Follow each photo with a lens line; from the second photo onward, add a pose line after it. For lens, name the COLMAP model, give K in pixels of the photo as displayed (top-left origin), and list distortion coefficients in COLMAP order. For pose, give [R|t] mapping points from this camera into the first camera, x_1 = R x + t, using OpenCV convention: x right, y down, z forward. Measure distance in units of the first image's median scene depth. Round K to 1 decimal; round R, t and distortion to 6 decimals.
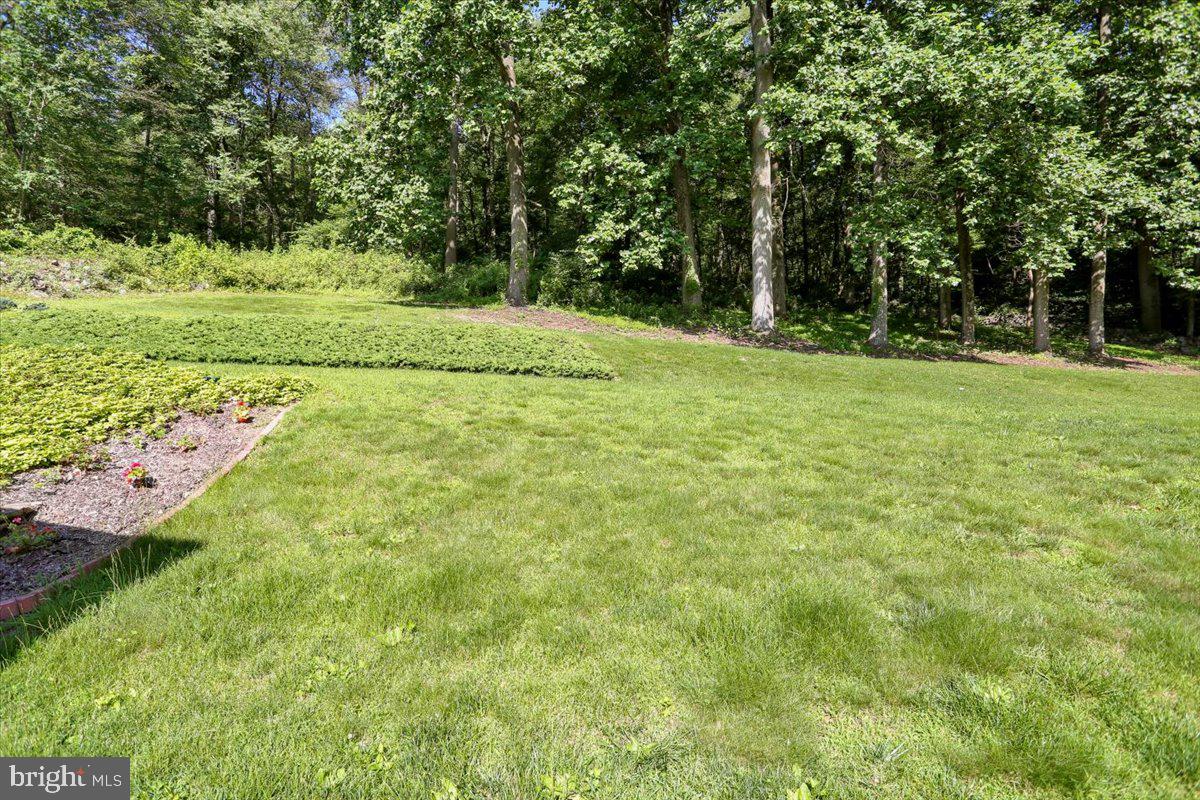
lens RADIAL K [[601.3, 0, 600.2], [0, 601.3, 395.6], [0, 0, 1]] dist [-0.064666, 0.023222]
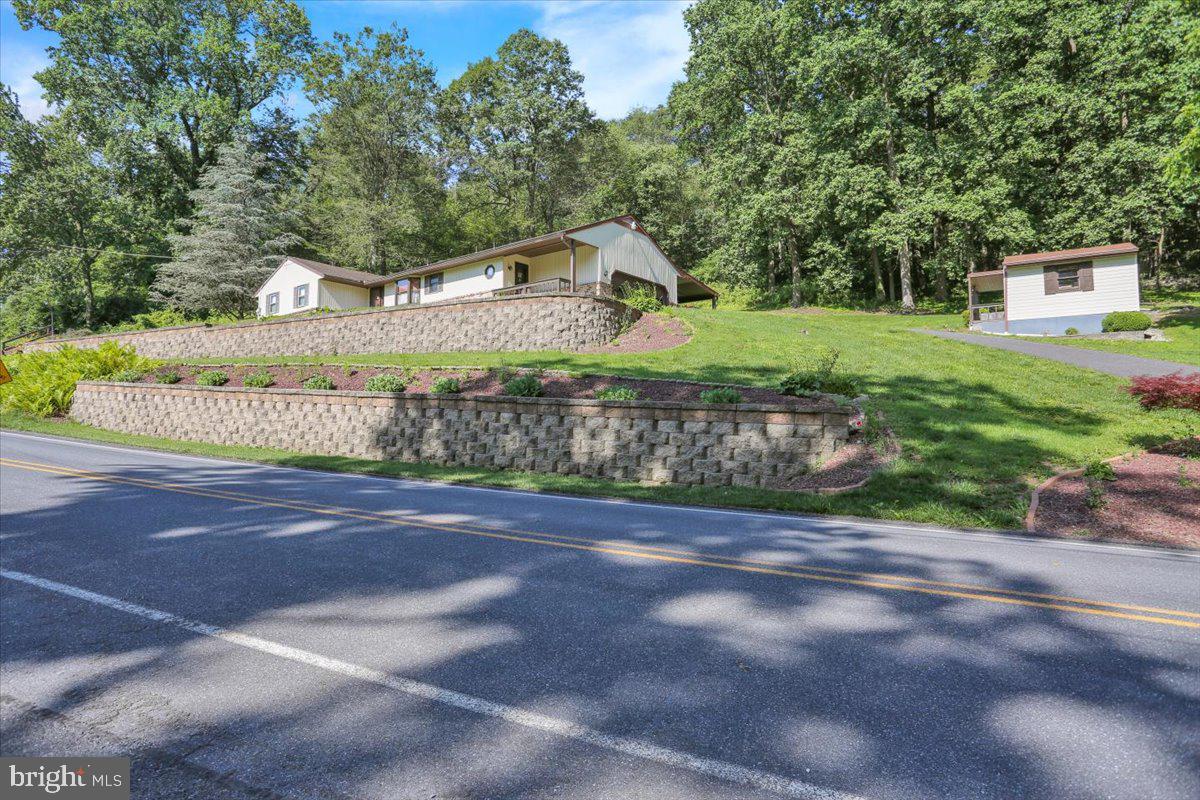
lens RADIAL K [[601.3, 0, 601.1], [0, 601.3, 397.7], [0, 0, 1]] dist [-0.064666, 0.023222]
pose [[0.856889, -0.019714, -0.515125, 0.438191], [0.017188, 0.999805, -0.009673, 0.234415], [0.515215, -0.000565, 0.857061, -1.519728]]
